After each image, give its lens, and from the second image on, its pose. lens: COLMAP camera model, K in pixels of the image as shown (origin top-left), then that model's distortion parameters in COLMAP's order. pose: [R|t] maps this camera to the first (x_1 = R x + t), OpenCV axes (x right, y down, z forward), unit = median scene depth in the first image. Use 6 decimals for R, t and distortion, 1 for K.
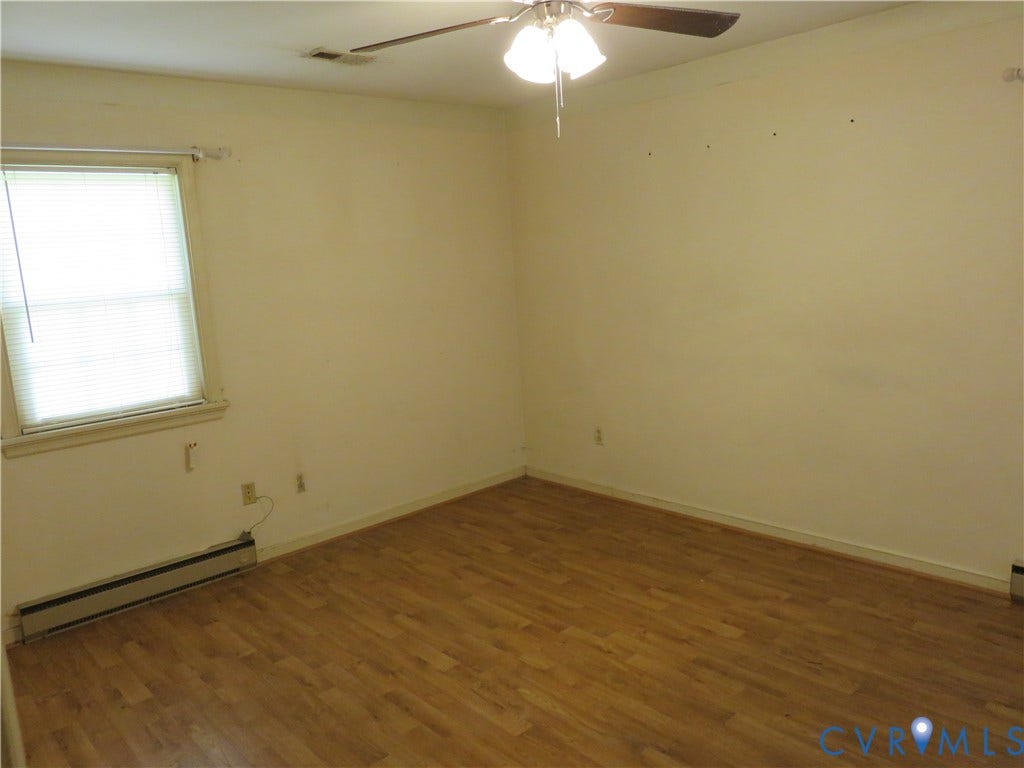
lens RADIAL K [[814.0, 0, 512.0], [0, 814.0, 384.0], [0, 0, 1]] dist [0.011906, 0.004824]
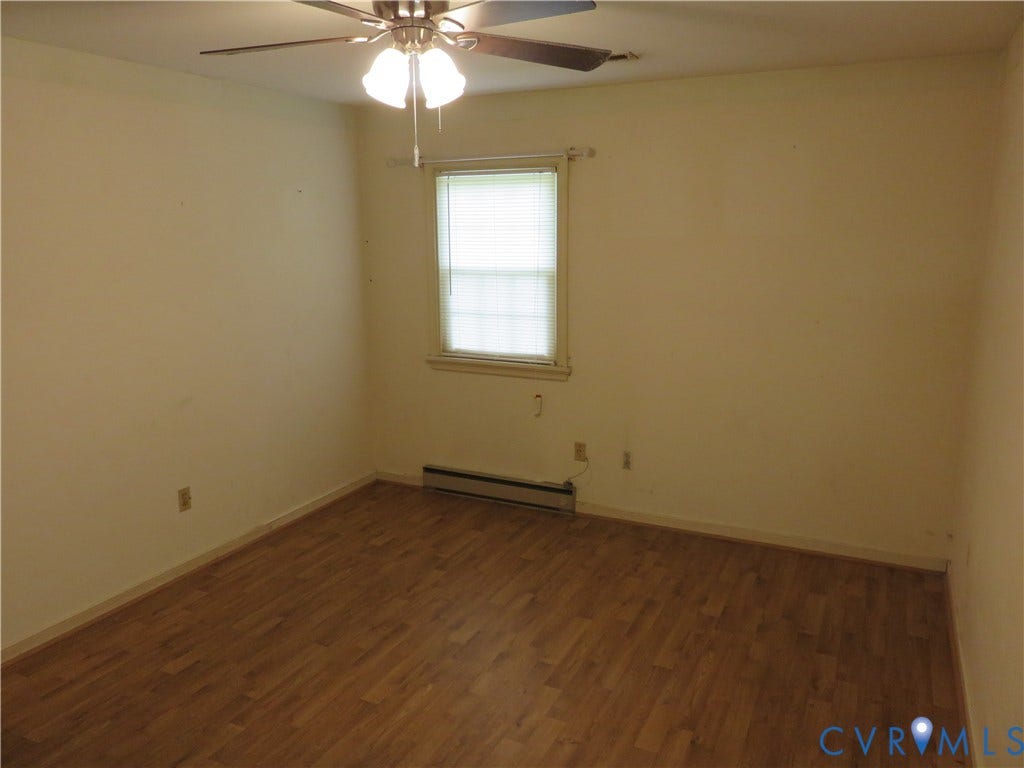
lens RADIAL K [[773.8, 0, 512.0], [0, 773.8, 384.0], [0, 0, 1]] dist [-0.002899, -0.000868]
pose [[0.340803, 0.236864, -0.909807, 0.649087], [-0.170588, 0.967257, 0.187920, -0.154474], [0.924529, 0.091158, 0.370050, 0.533634]]
